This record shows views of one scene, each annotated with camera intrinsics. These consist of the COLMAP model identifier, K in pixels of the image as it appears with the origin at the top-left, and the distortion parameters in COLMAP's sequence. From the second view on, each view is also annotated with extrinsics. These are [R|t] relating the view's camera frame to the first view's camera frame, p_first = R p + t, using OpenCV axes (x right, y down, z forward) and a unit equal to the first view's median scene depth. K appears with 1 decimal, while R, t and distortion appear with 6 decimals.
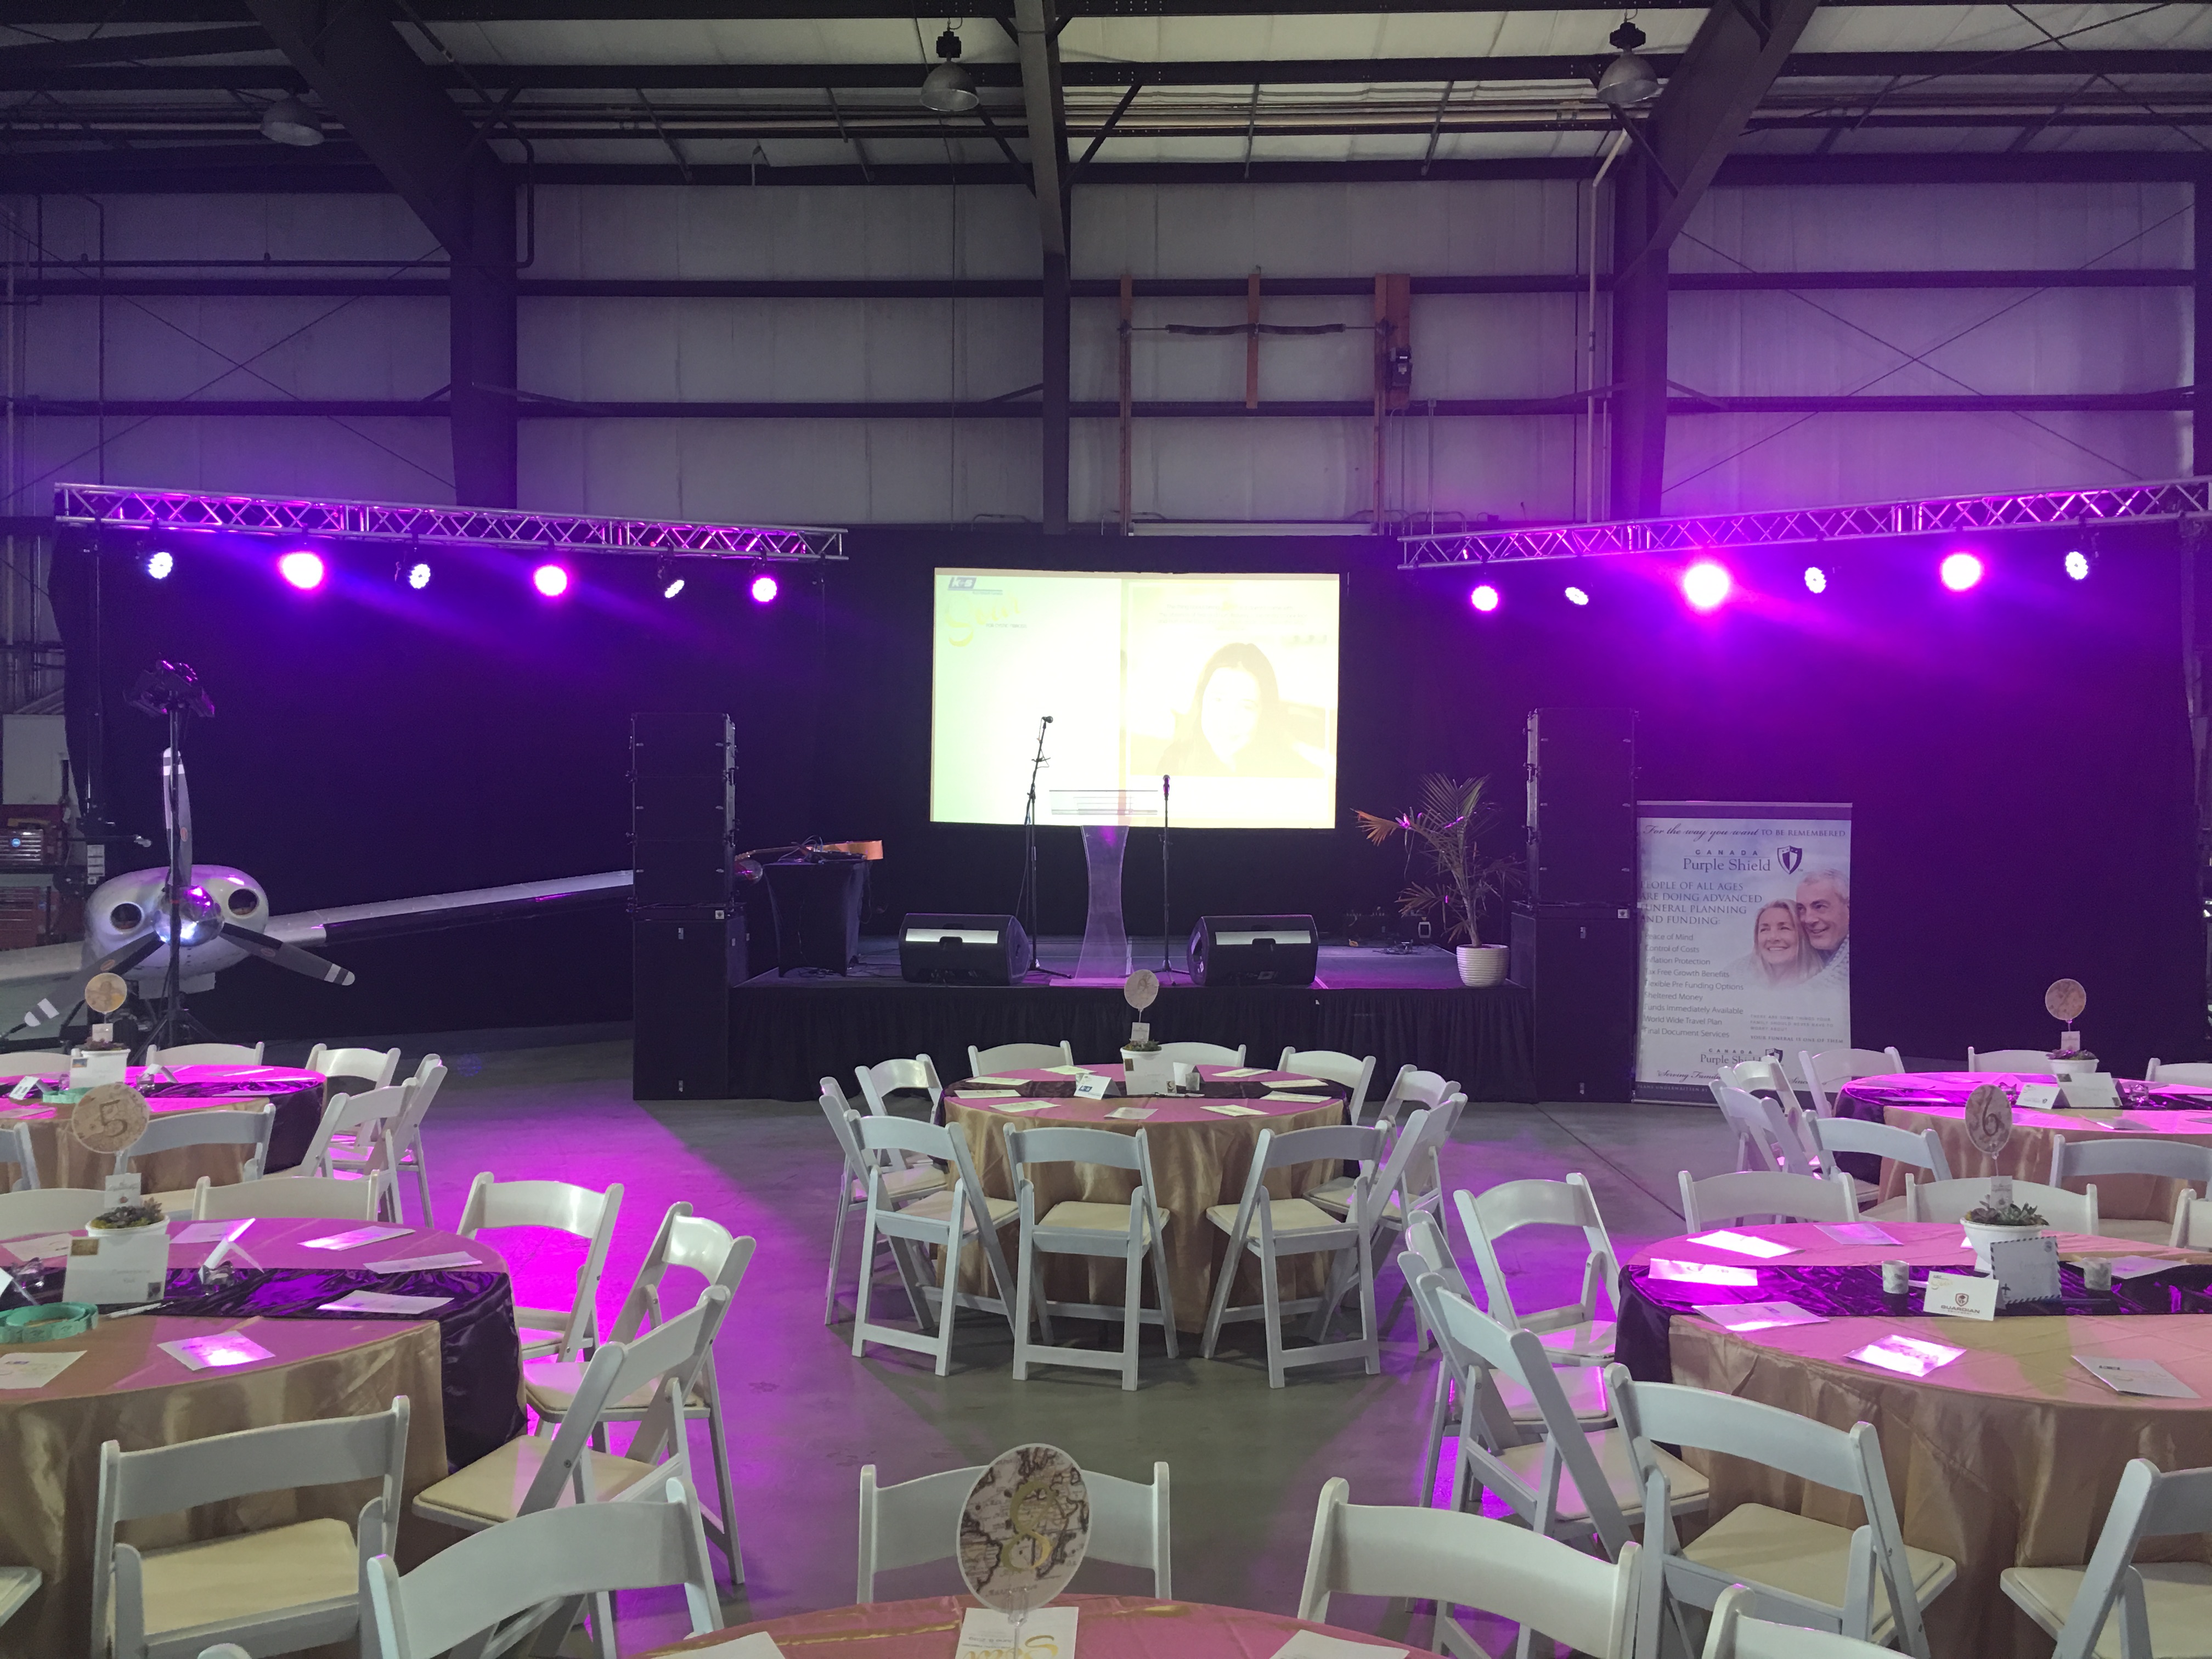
lens RADIAL K [[1859.2, 0, 1116.3], [0, 1859.2, 833.2], [0, 0, 1]] dist [0.074052, -0.088850]
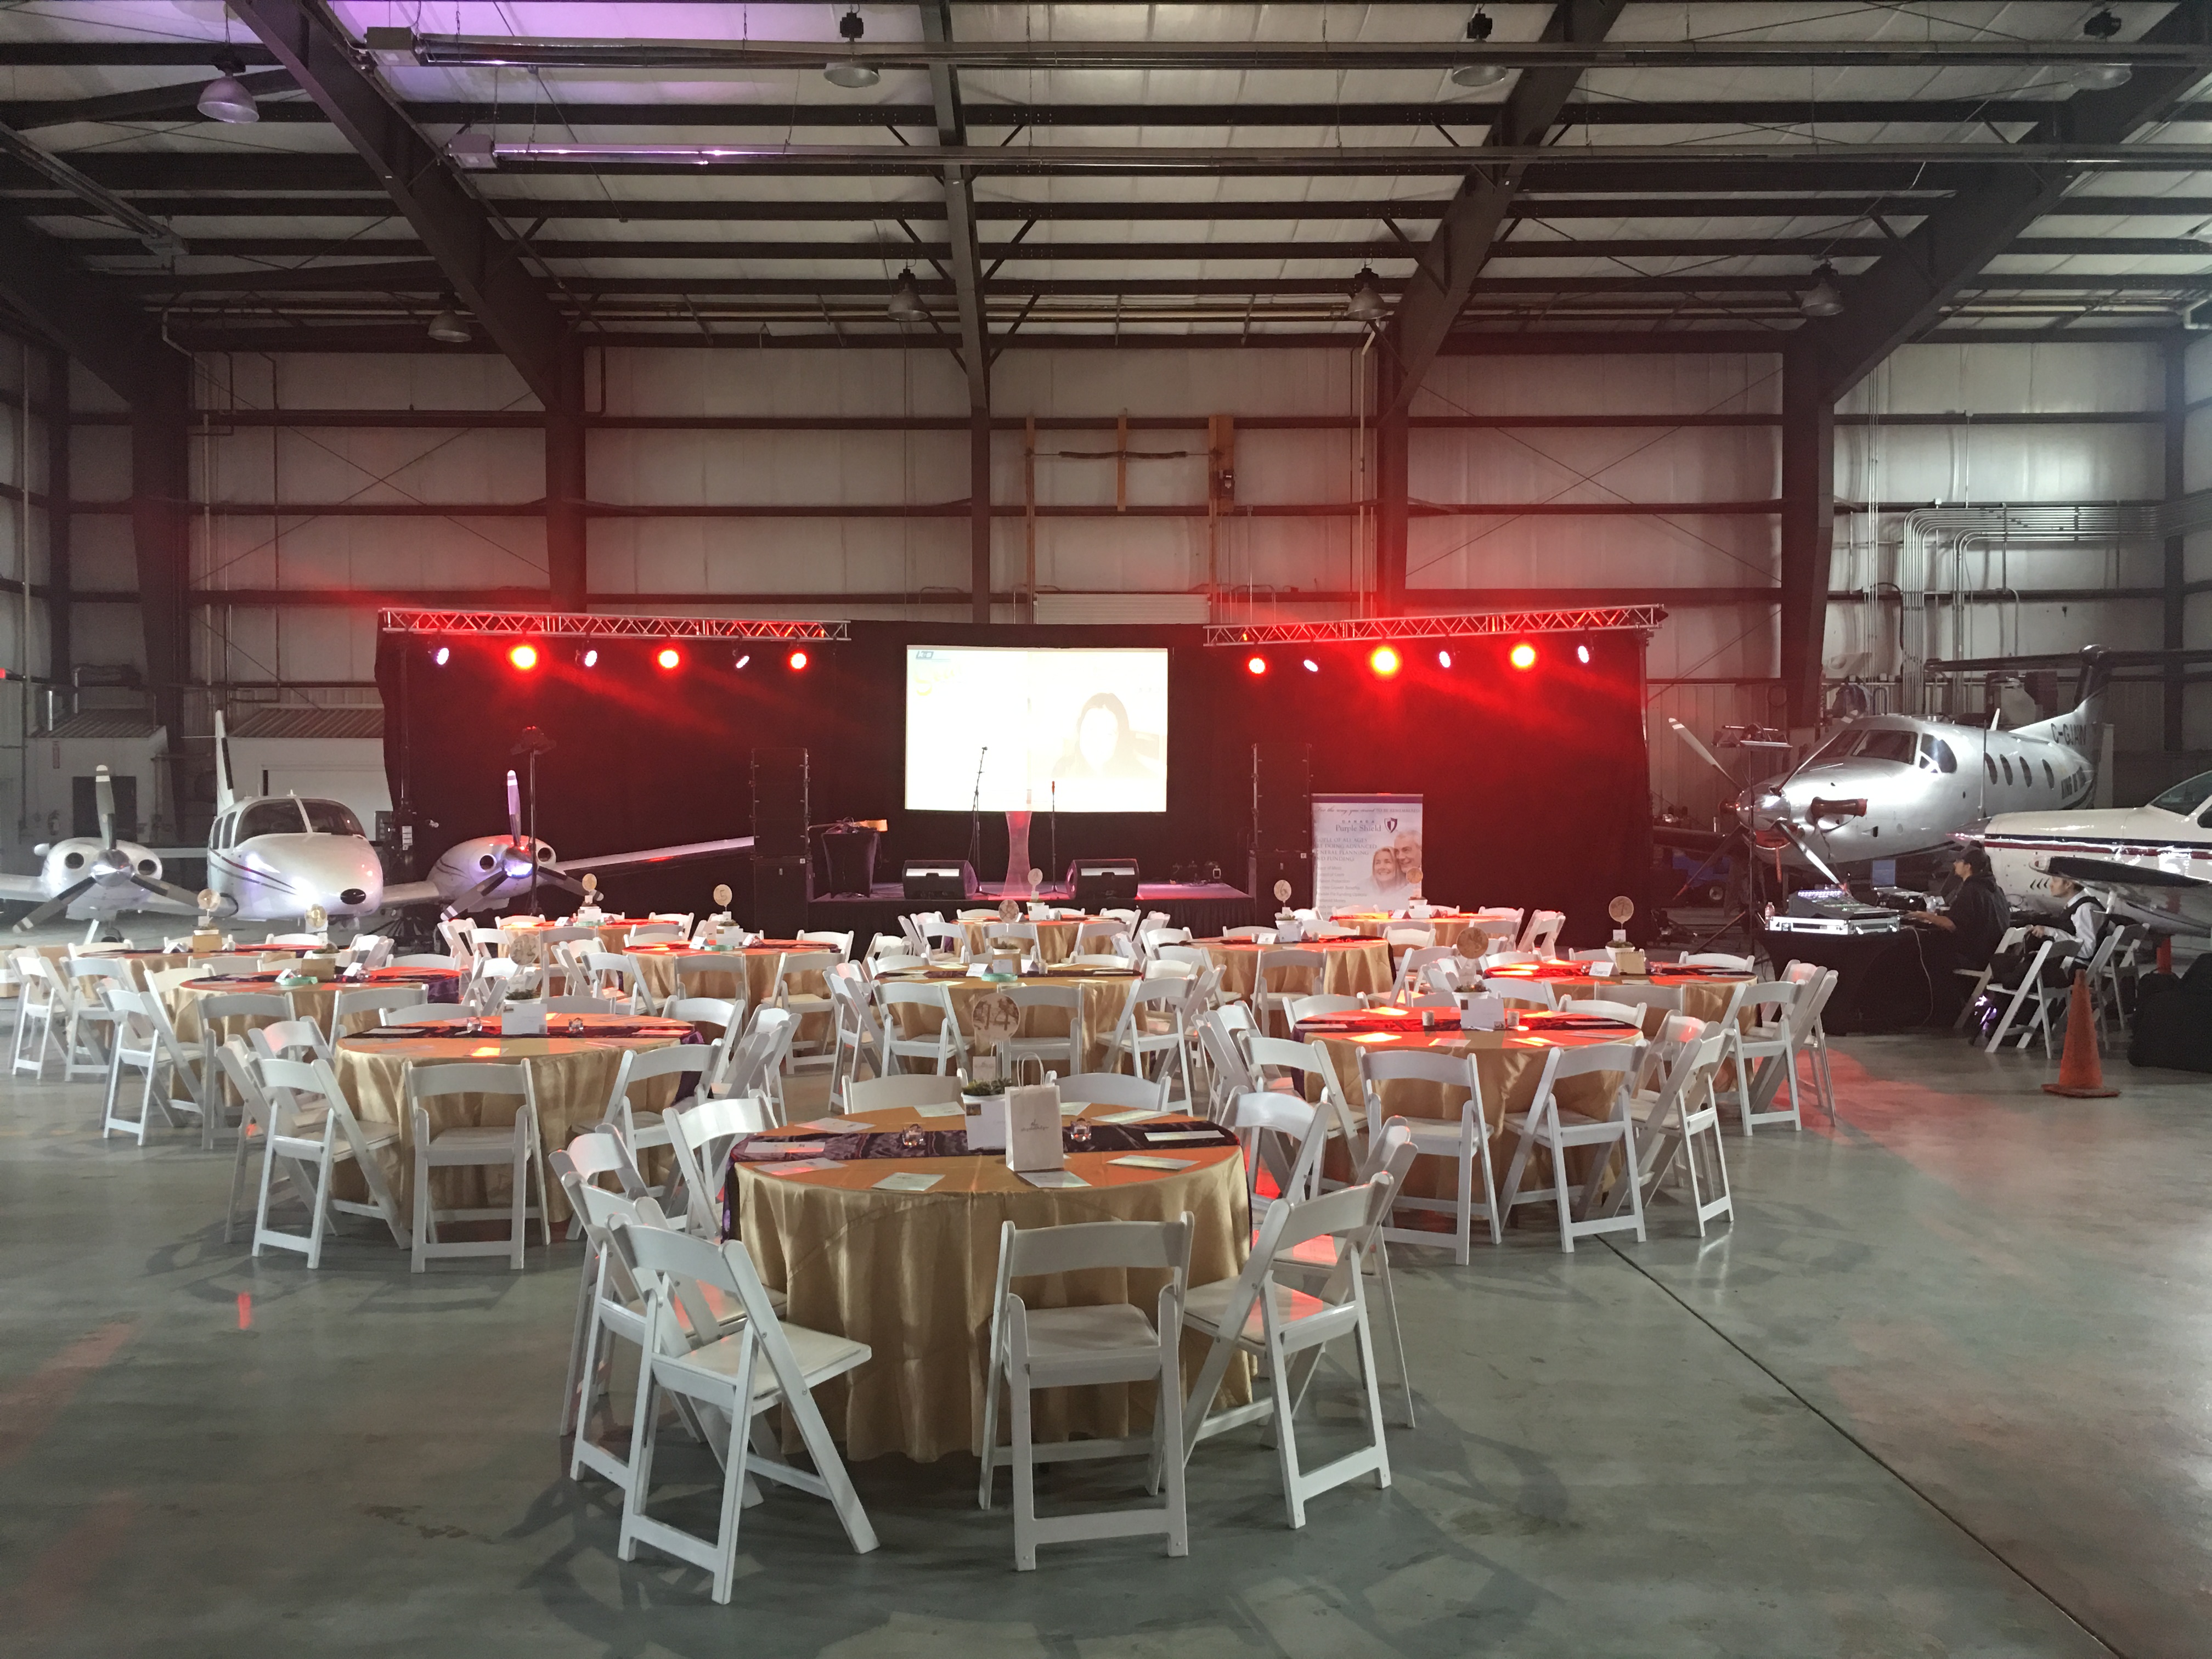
lens RADIAL K [[1856.1, 0, 1106.0], [0, 1856.1, 829.5], [0, 0, 1]] dist [0.073518, -0.085702]
pose [[0.999110, -0.007775, 0.041459, 0.001909], [0.007632, 0.999964, 0.003614, 0.004929], [-0.041485, -0.003294, 0.999134, -0.415335]]
